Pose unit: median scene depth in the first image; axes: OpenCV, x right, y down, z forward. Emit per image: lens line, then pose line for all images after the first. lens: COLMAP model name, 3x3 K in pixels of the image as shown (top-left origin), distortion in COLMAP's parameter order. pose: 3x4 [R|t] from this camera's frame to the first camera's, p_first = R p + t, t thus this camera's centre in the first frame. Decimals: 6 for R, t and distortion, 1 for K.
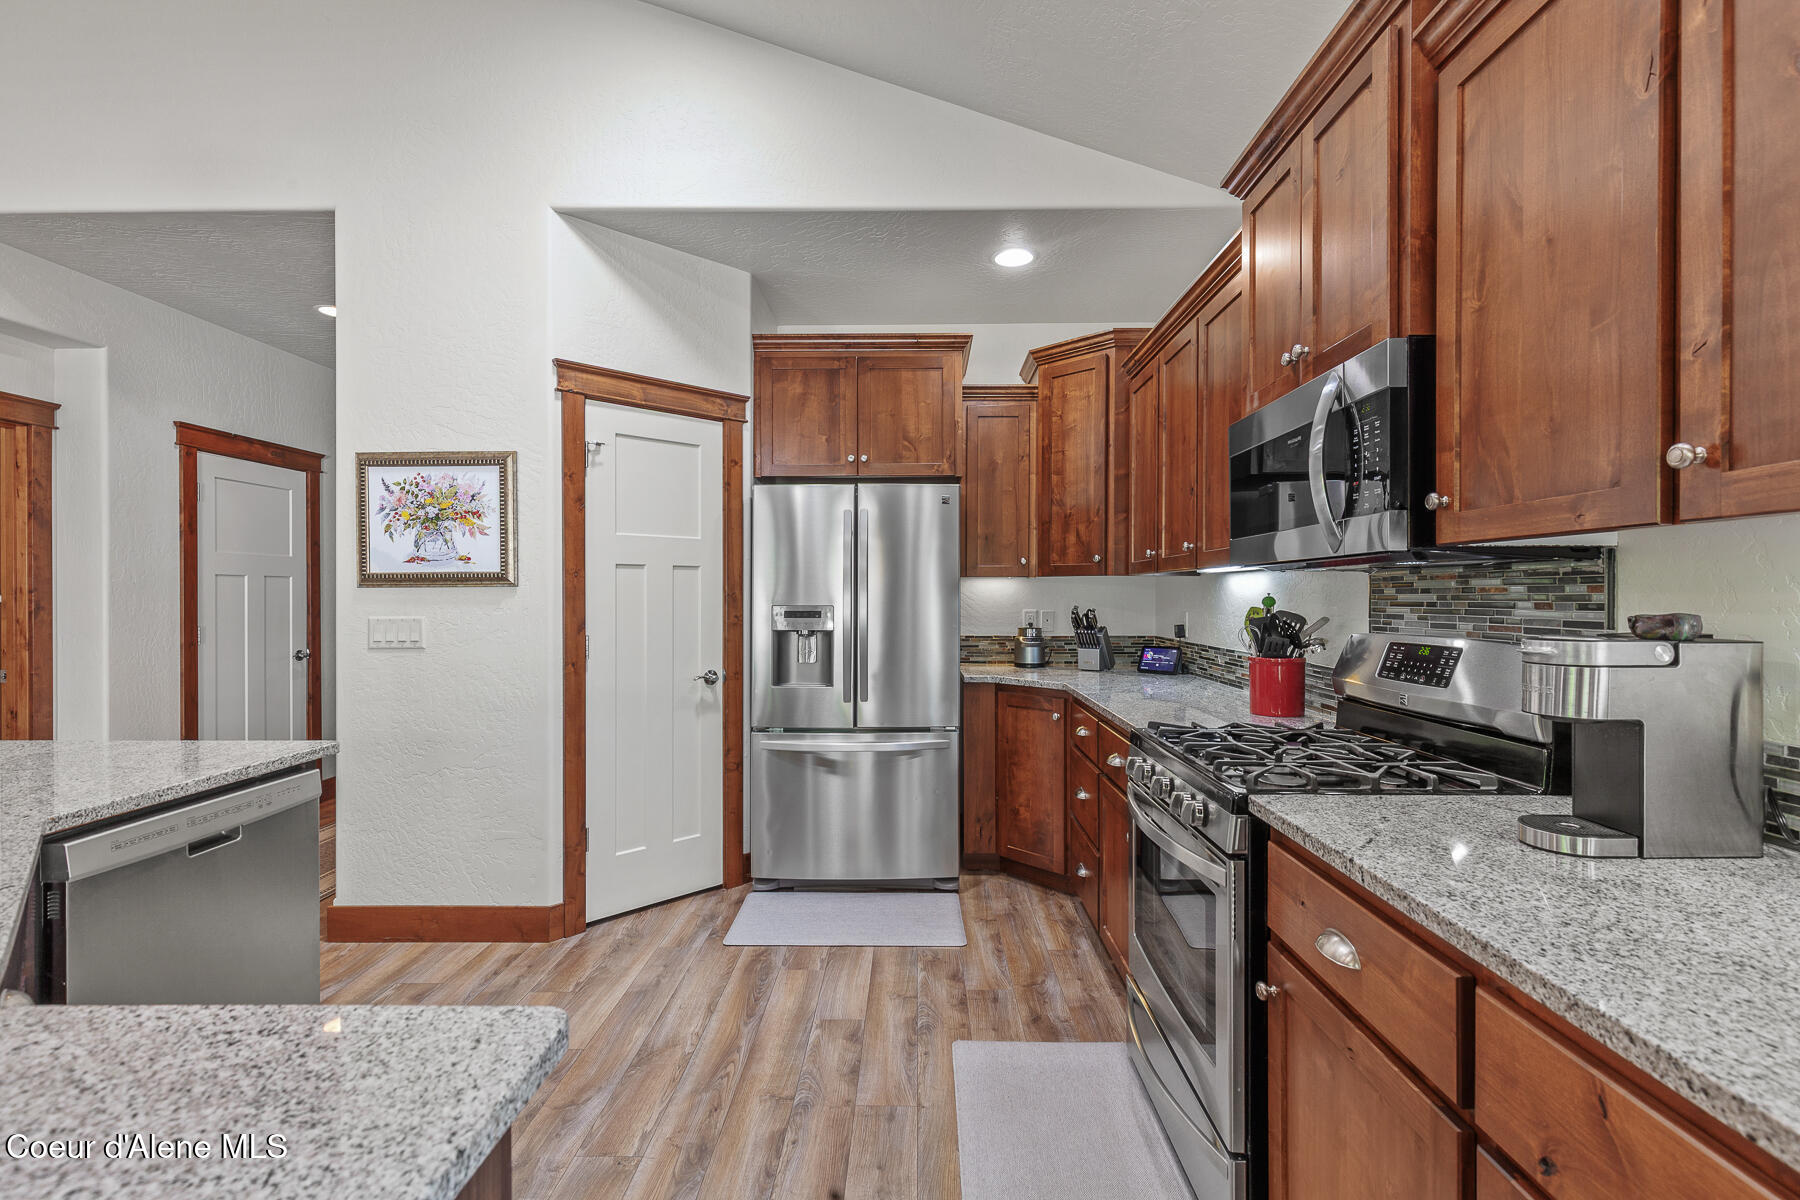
lens RADIAL K [[814.1, 0, 909.2], [0, 814.1, 593.7], [0, 0, 1]] dist [0.006195, -0.001102]
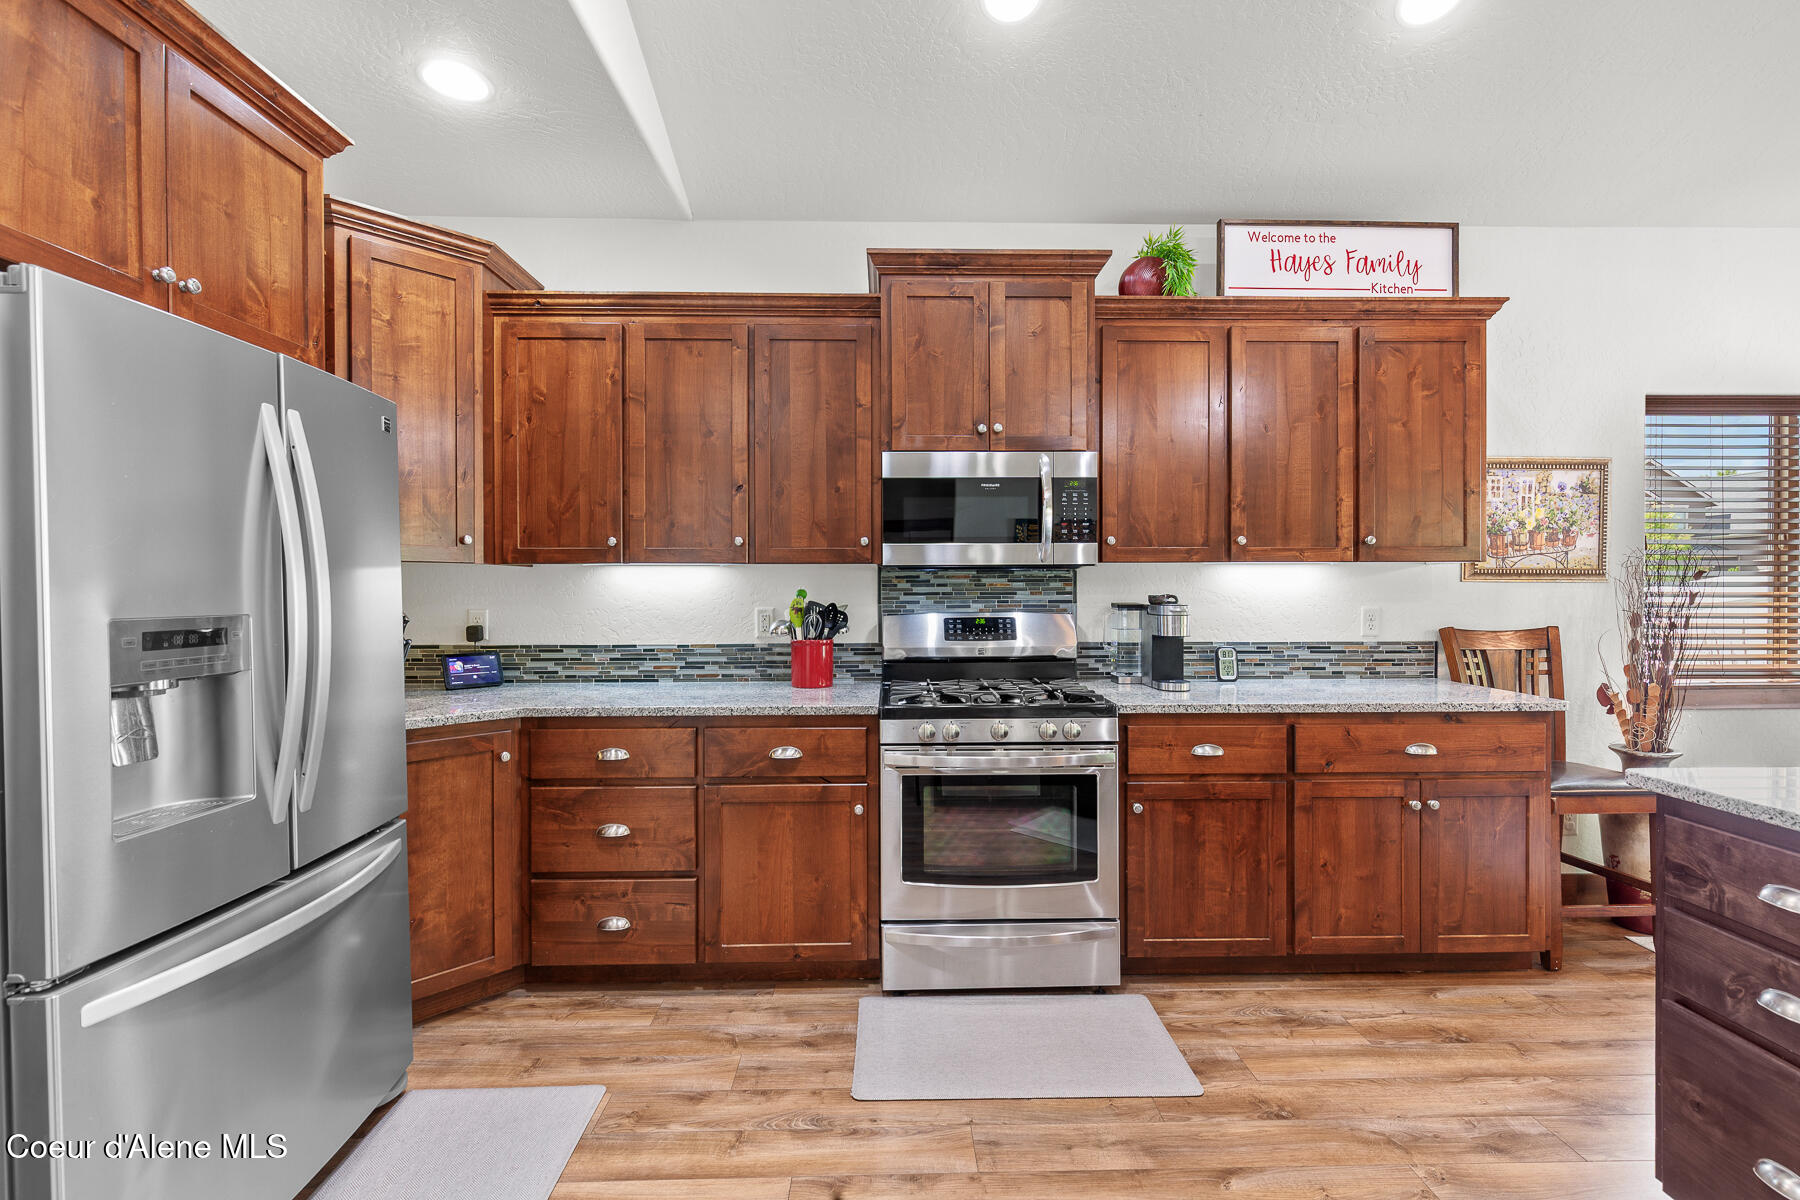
lens RADIAL K [[814.1, 0, 914.7], [0, 814.1, 590.5], [0, 0, 1]] dist [0.006195, -0.001102]
pose [[-0.047490, -0.005043, 0.998859, -0.642744], [0.001103, 0.999986, 0.005101, -0.000766], [-0.998871, 0.001344, -0.047484, 0.762643]]
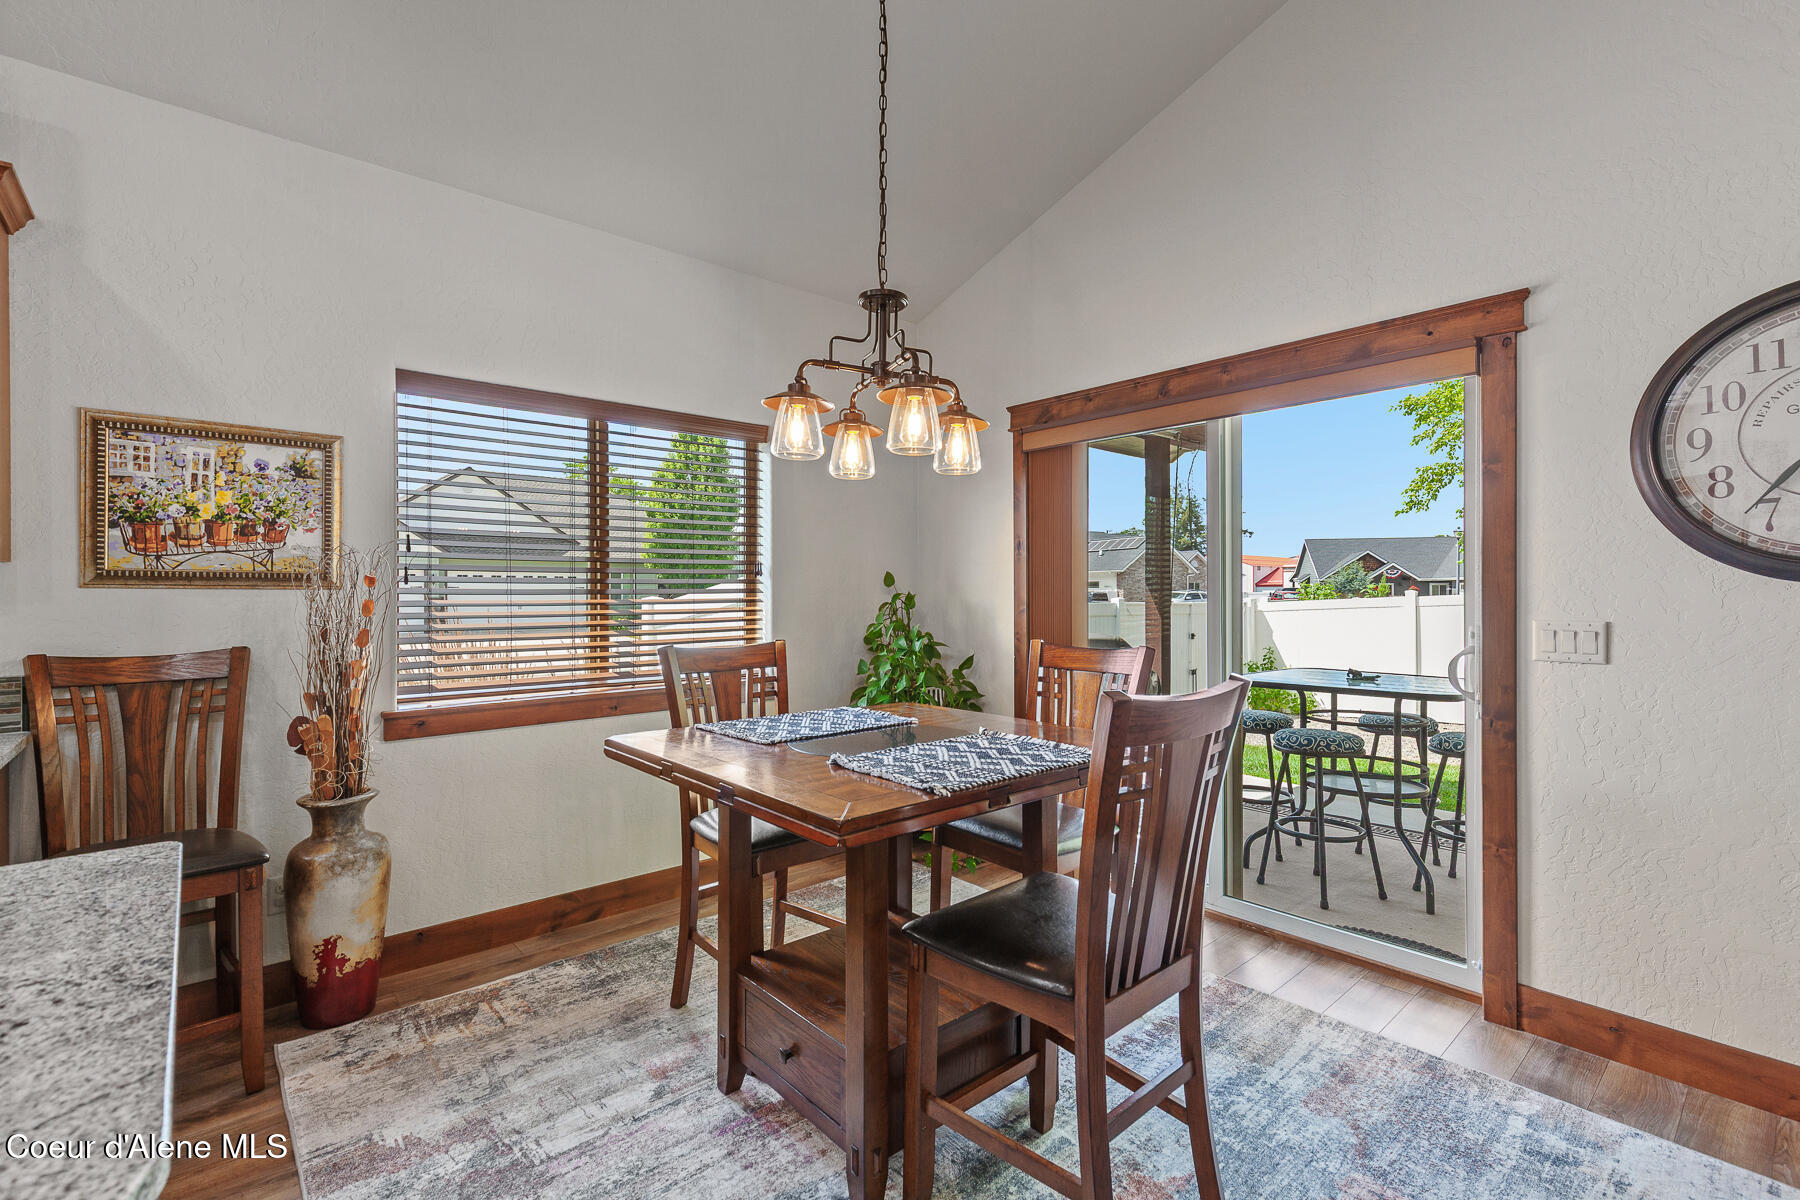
lens RADIAL K [[814.1, 0, 910.3], [0, 814.1, 588.7], [0, 0, 1]] dist [0.006195, -0.001102]
pose [[-0.688280, 0.002728, 0.725440, -0.668977], [0.000378, 0.999994, -0.003402, -0.002349], [-0.725445, -0.002067, -0.688277, -0.060813]]
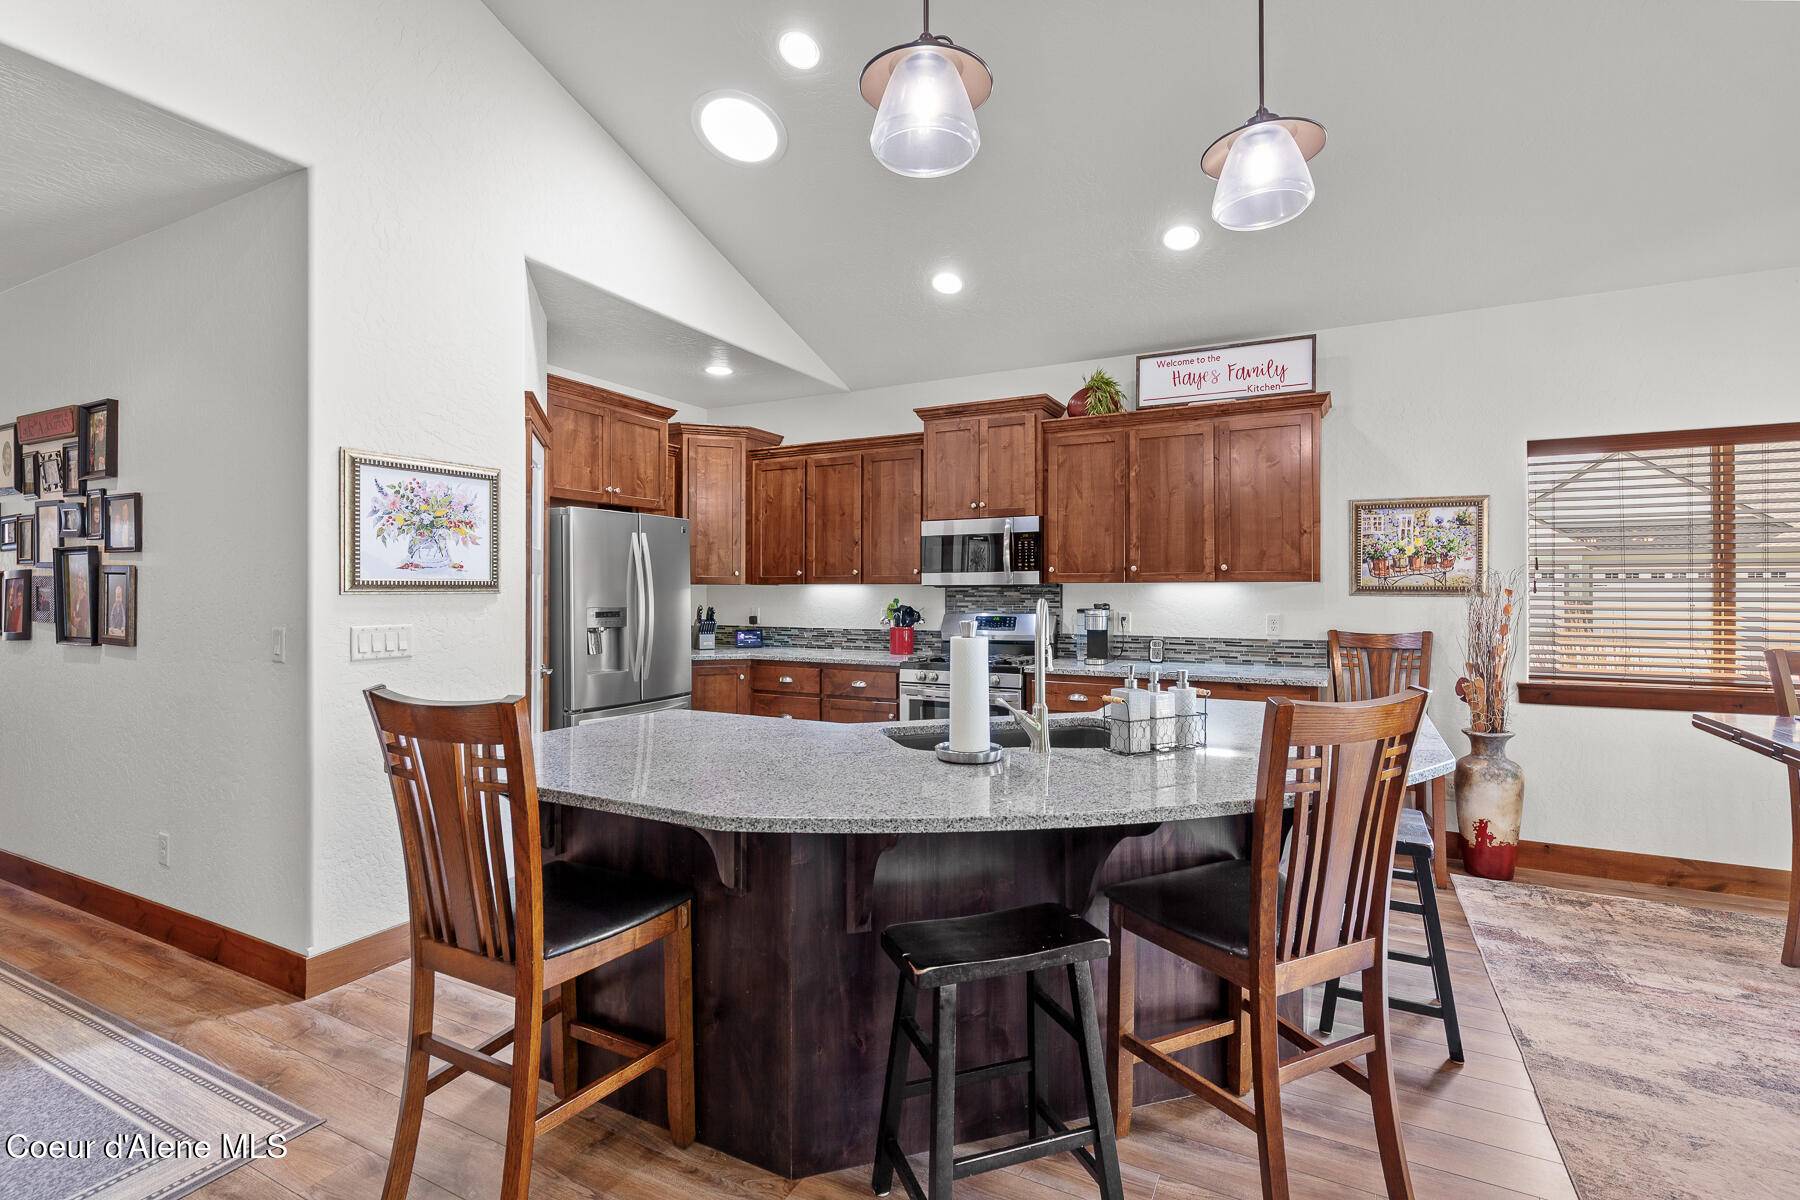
lens RADIAL K [[814.1, 0, 909.8], [0, 814.1, 591.3], [0, 0, 1]] dist [0.006195, -0.001102]
pose [[0.439739, -0.000034, 0.898125, -1.214729], [-0.001332, 0.999999, 0.000690, -0.013882], [-0.898124, -0.001500, 0.439739, 0.040533]]
